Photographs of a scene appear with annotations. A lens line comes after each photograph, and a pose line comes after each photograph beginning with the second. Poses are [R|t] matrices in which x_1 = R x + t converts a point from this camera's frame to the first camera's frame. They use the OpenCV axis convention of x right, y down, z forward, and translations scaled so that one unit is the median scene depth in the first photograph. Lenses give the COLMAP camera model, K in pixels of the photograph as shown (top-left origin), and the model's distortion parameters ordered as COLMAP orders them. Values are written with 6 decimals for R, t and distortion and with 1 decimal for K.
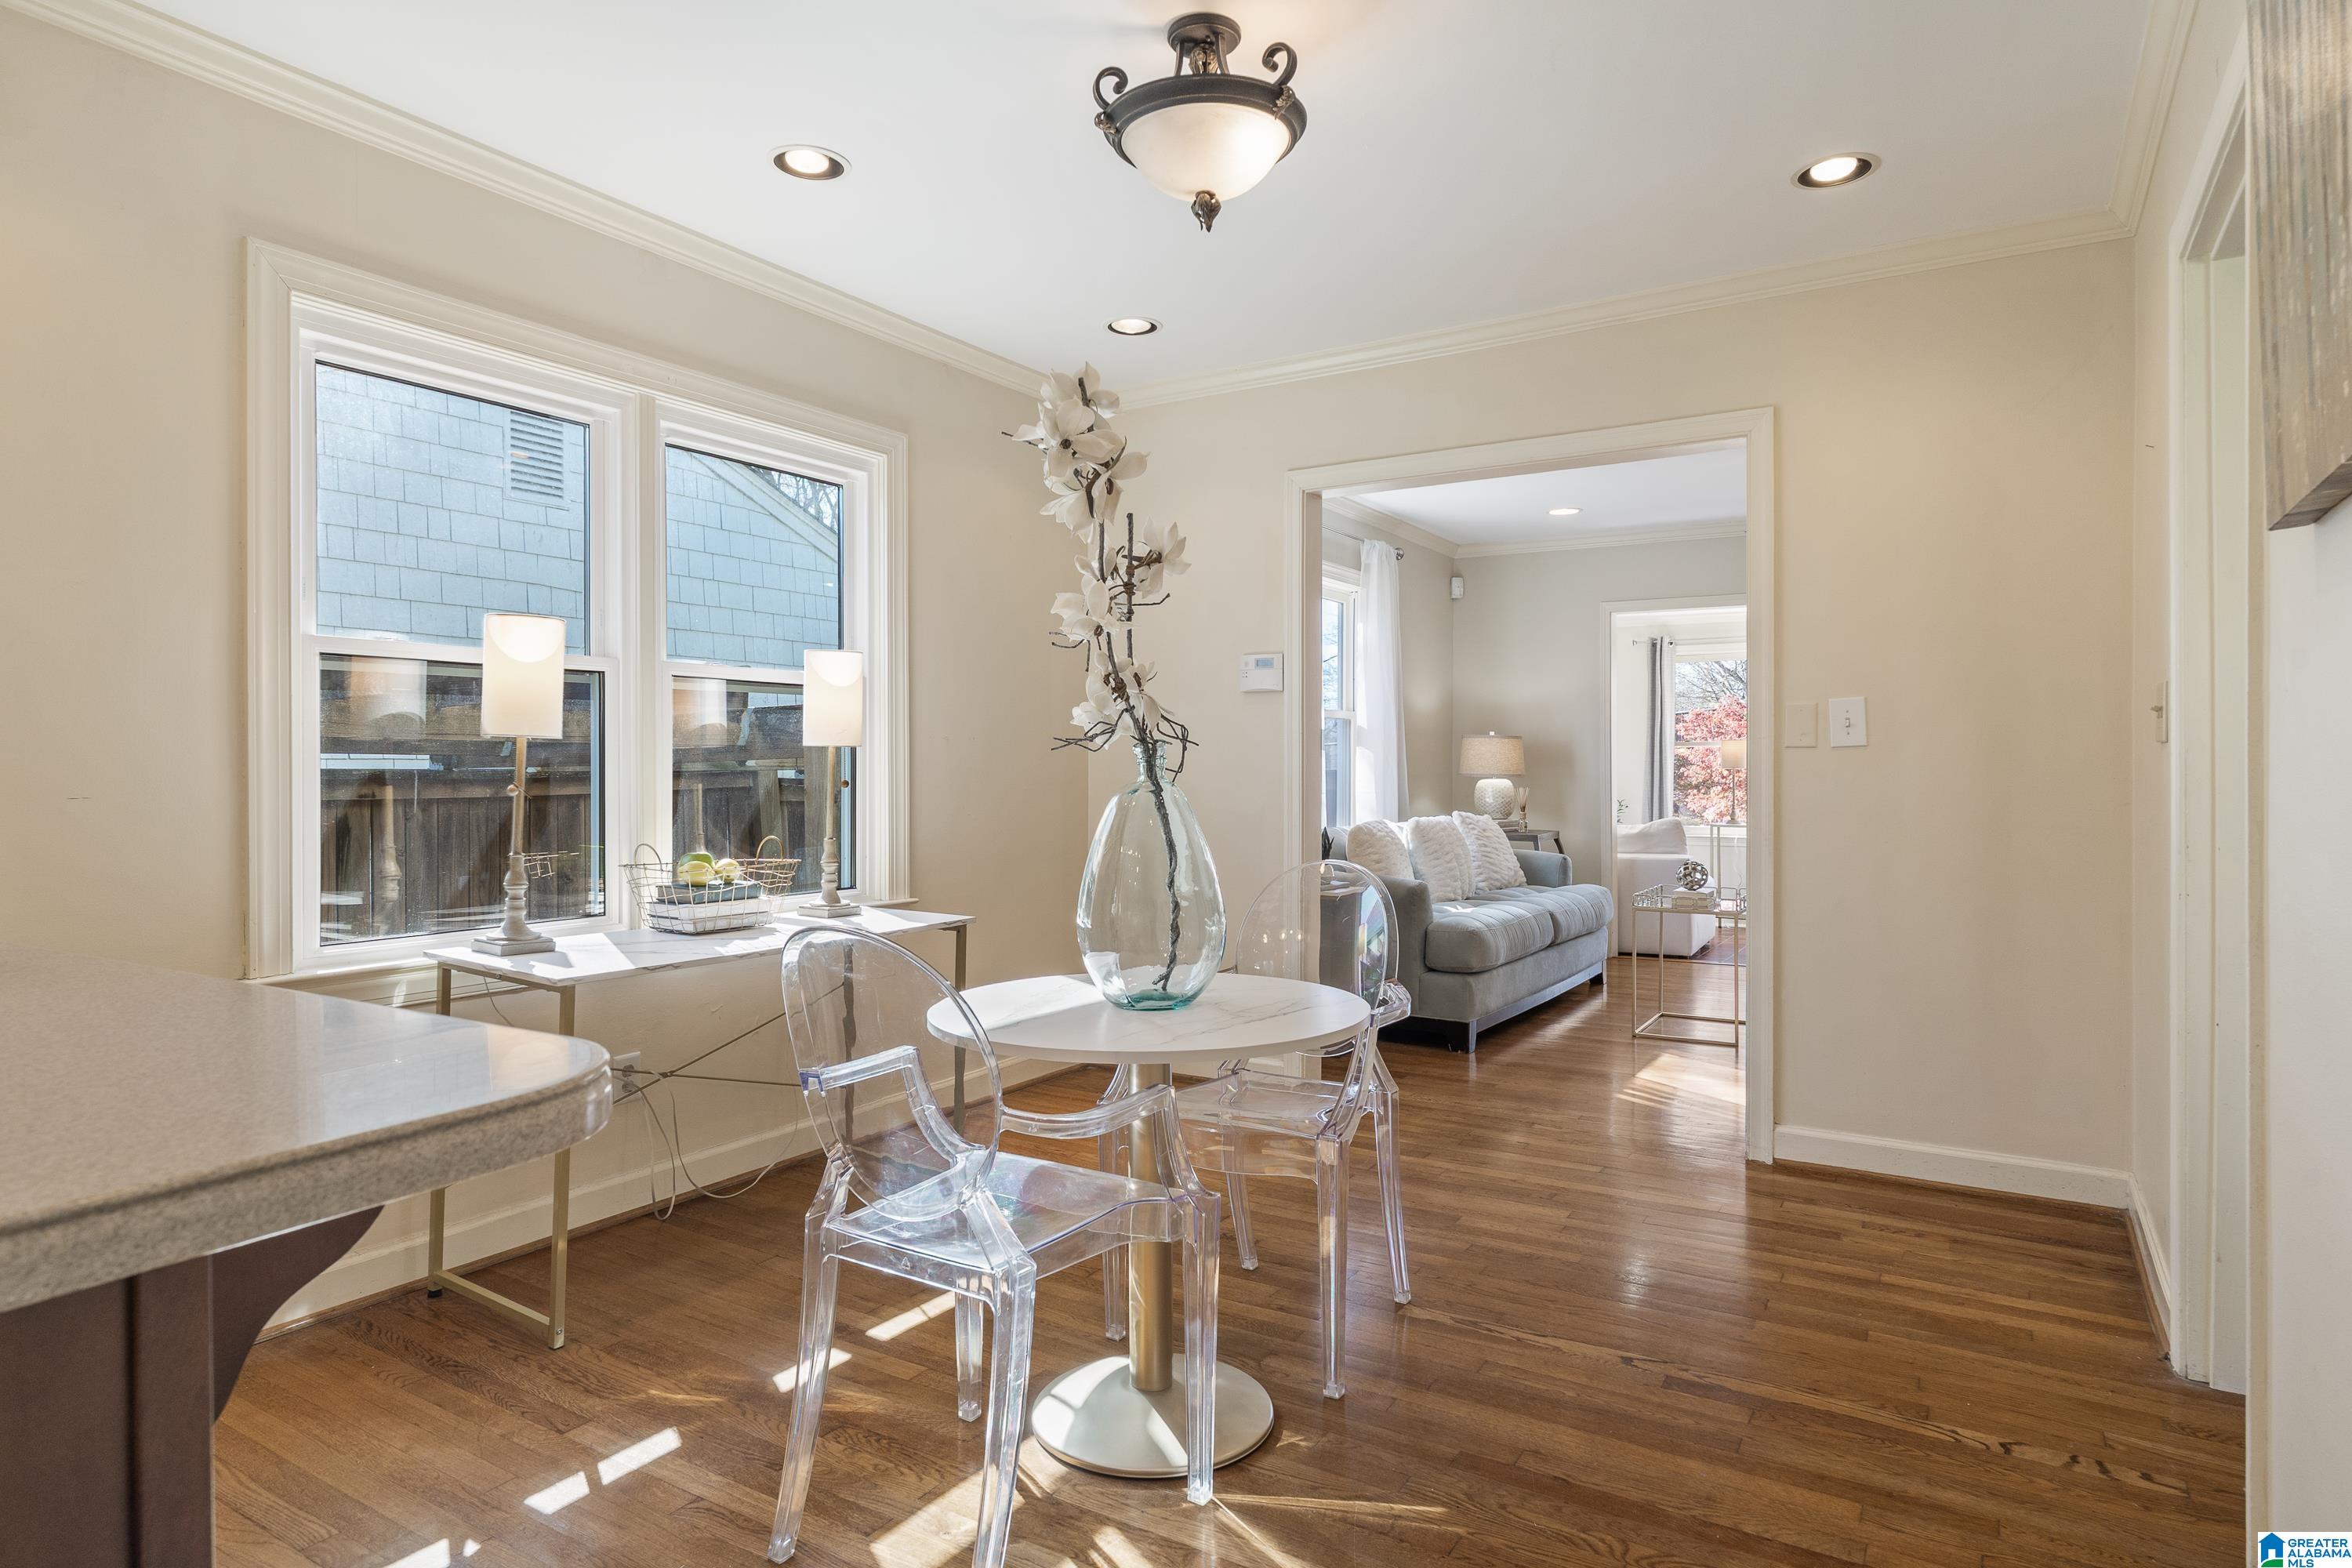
lens RADIAL K [[1344.0, 0, 1180.8], [0, 1344.0, 768.7], [0, 0, 1]] dist [-0.000877, -0.001701]
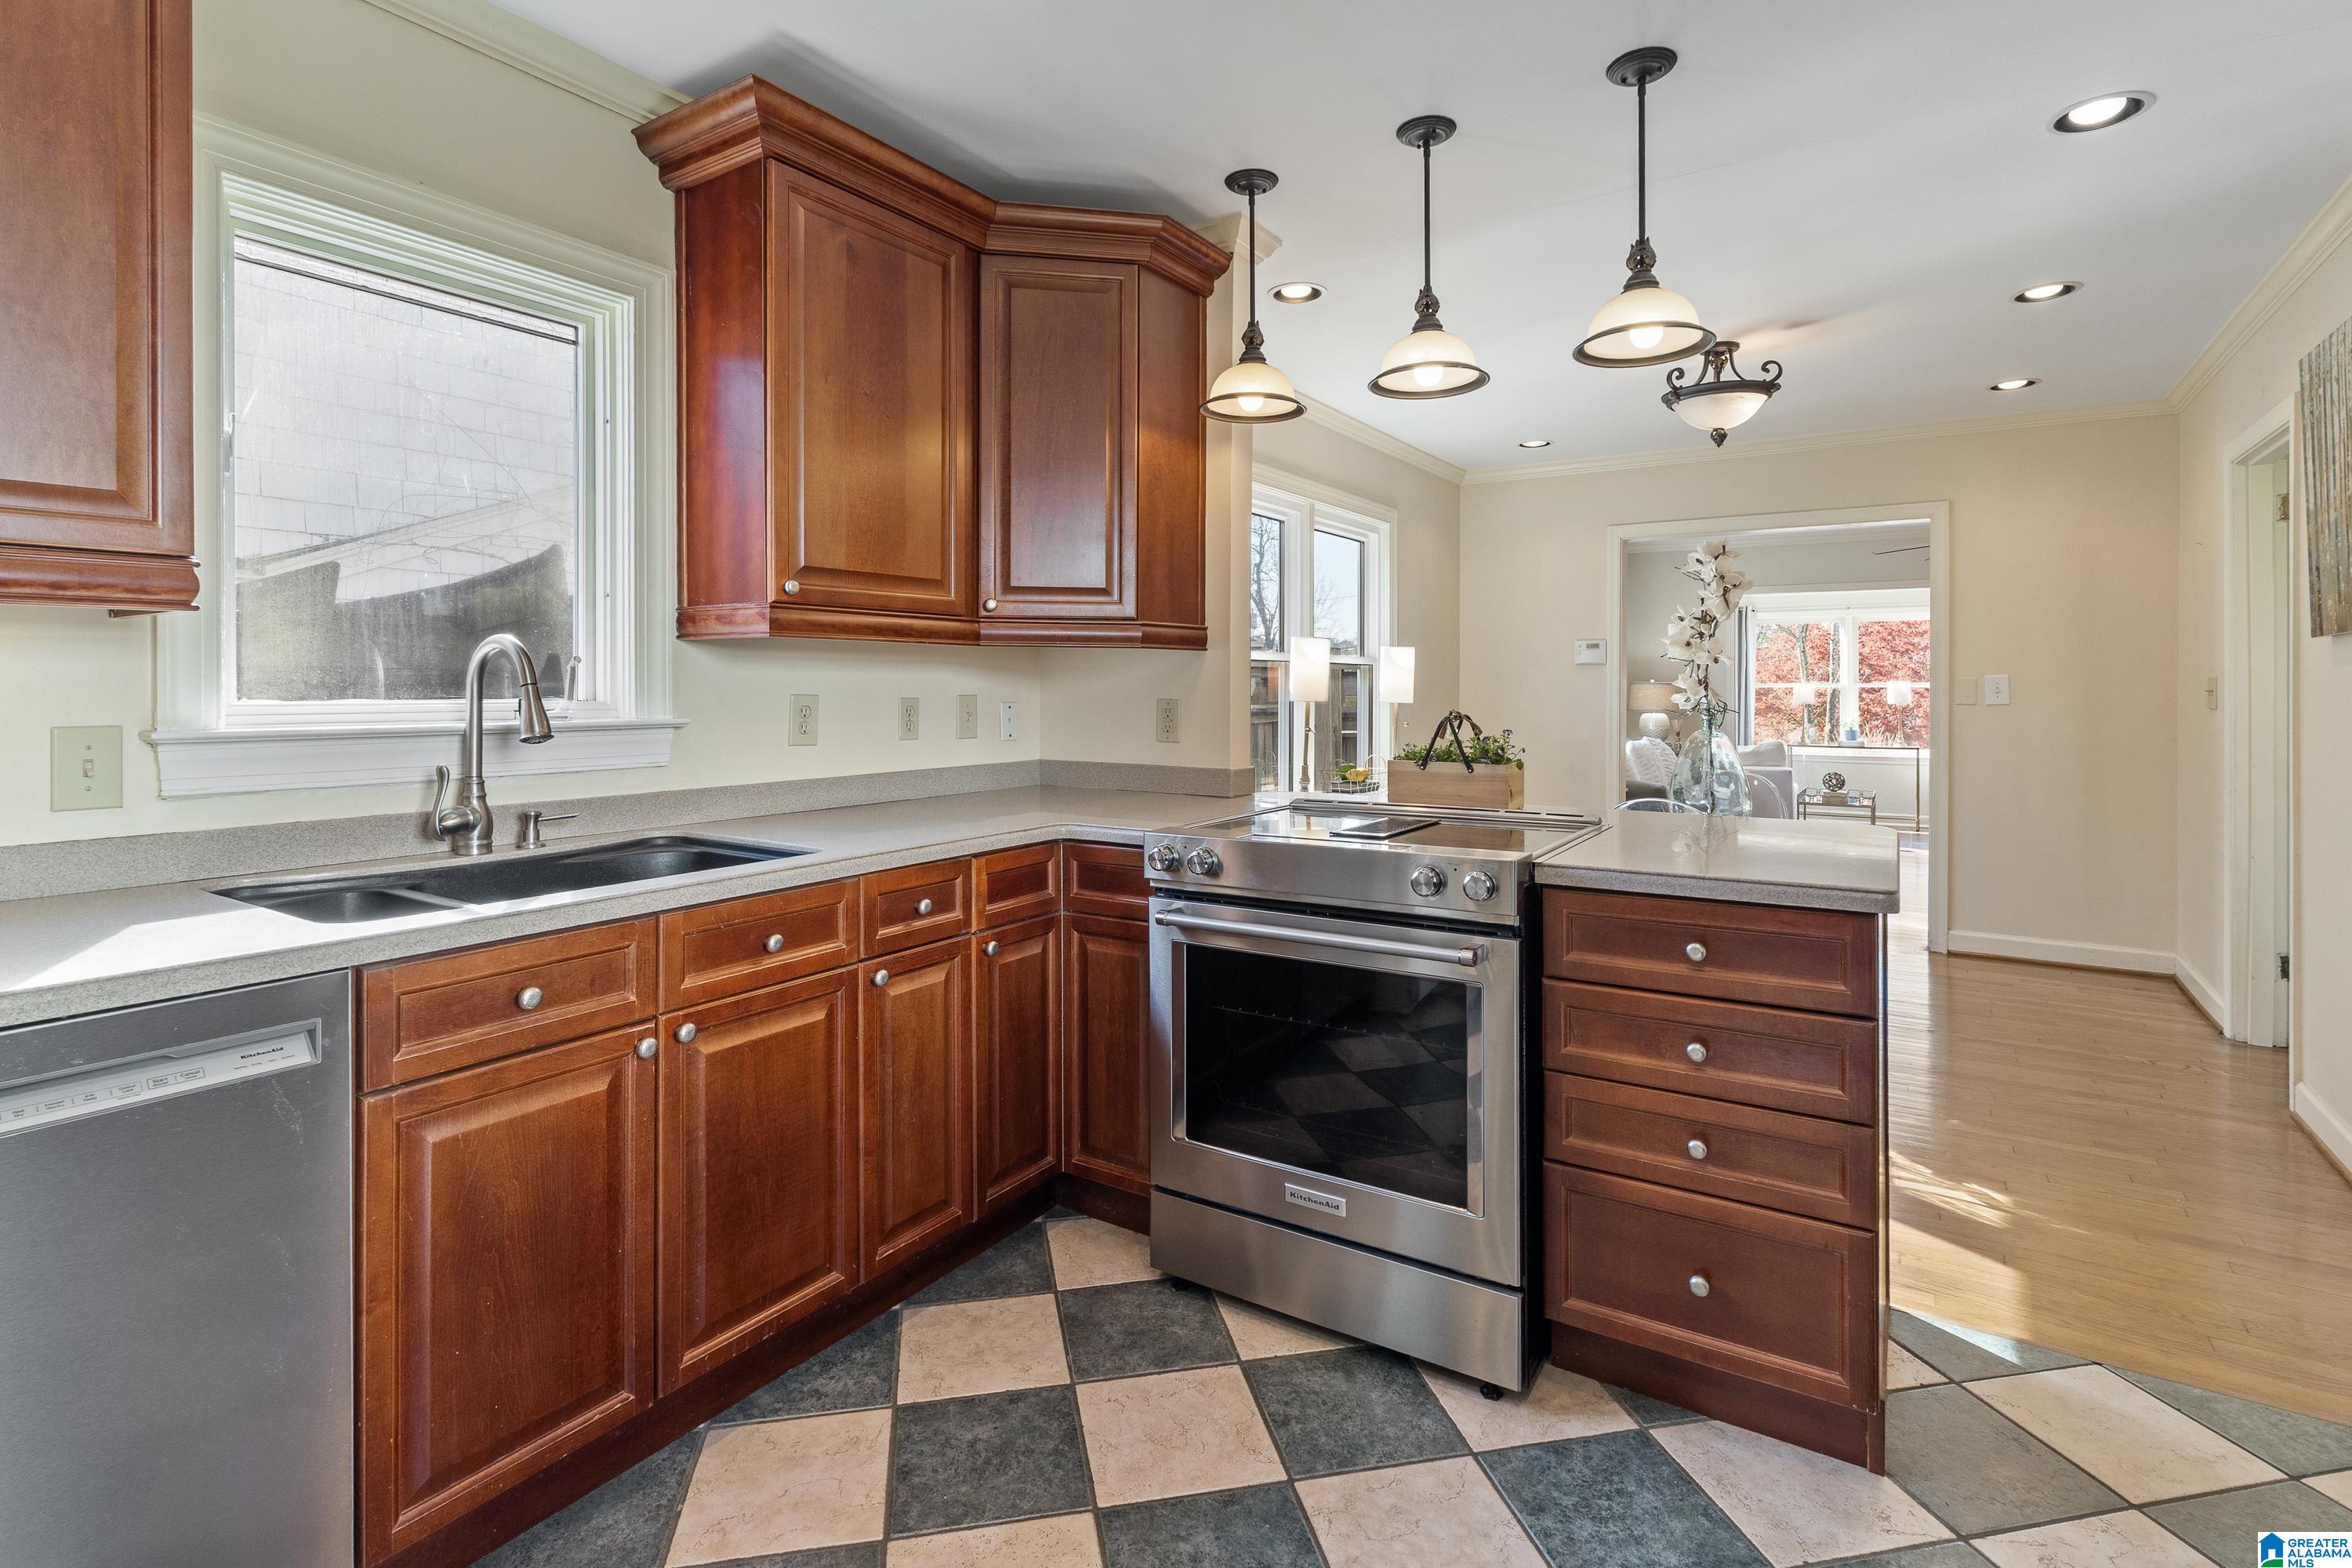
lens RADIAL K [[1095.1, 0, 1211.6], [0, 1095.1, 692.4], [0, 0, 1]] dist [-0.003658, -0.000795]
pose [[0.999078, 0.005590, -0.042557, -0.475674], [-0.005619, 0.999984, -0.000556, -0.027722], [0.042553, 0.000794, 0.999094, -0.457215]]
